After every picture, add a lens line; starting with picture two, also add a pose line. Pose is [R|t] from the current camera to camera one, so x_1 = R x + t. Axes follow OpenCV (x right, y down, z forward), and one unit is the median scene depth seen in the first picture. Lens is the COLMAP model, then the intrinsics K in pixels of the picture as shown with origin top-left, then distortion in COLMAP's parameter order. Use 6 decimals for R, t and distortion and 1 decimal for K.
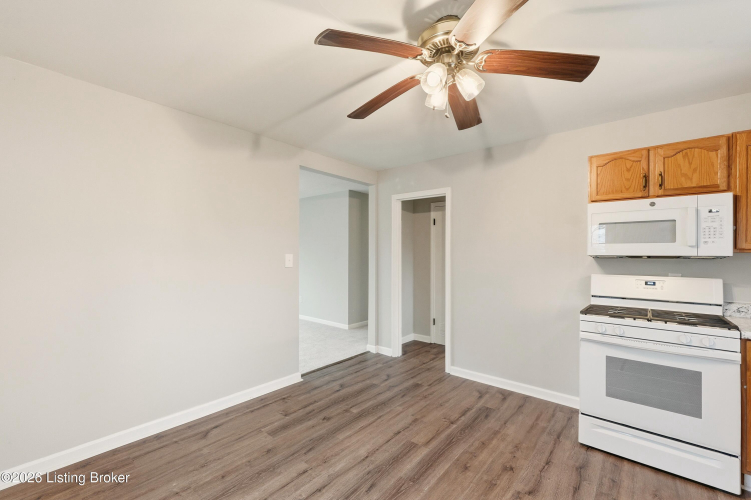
lens RADIAL K [[318.2, 0, 375.5], [0, 318.2, 250.0], [0, 0, 1]] dist [0.001381, 0.000036]
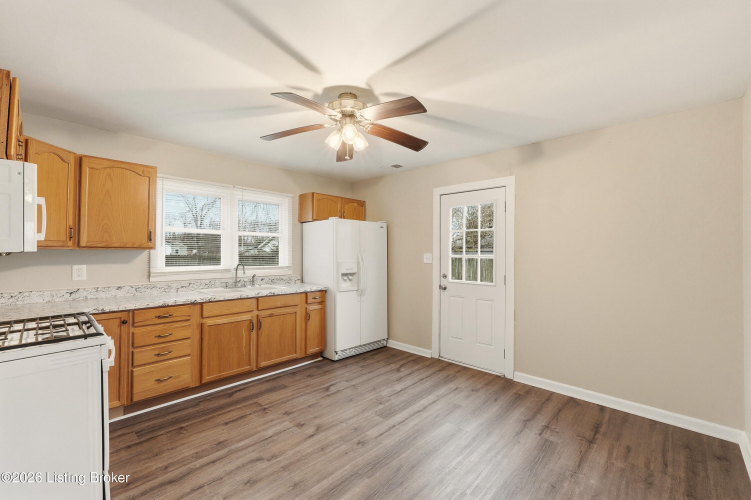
lens RADIAL K [[313.7, 0, 375.5], [0, 313.7, 250.0], [0, 0, 1]] dist [0.001041, 0.000173]
pose [[-0.998166, -0.008126, 0.059984, 0.004946], [-0.009219, 0.999796, -0.017974, 0.019886], [-0.059826, -0.018495, -0.998037, 1.784022]]
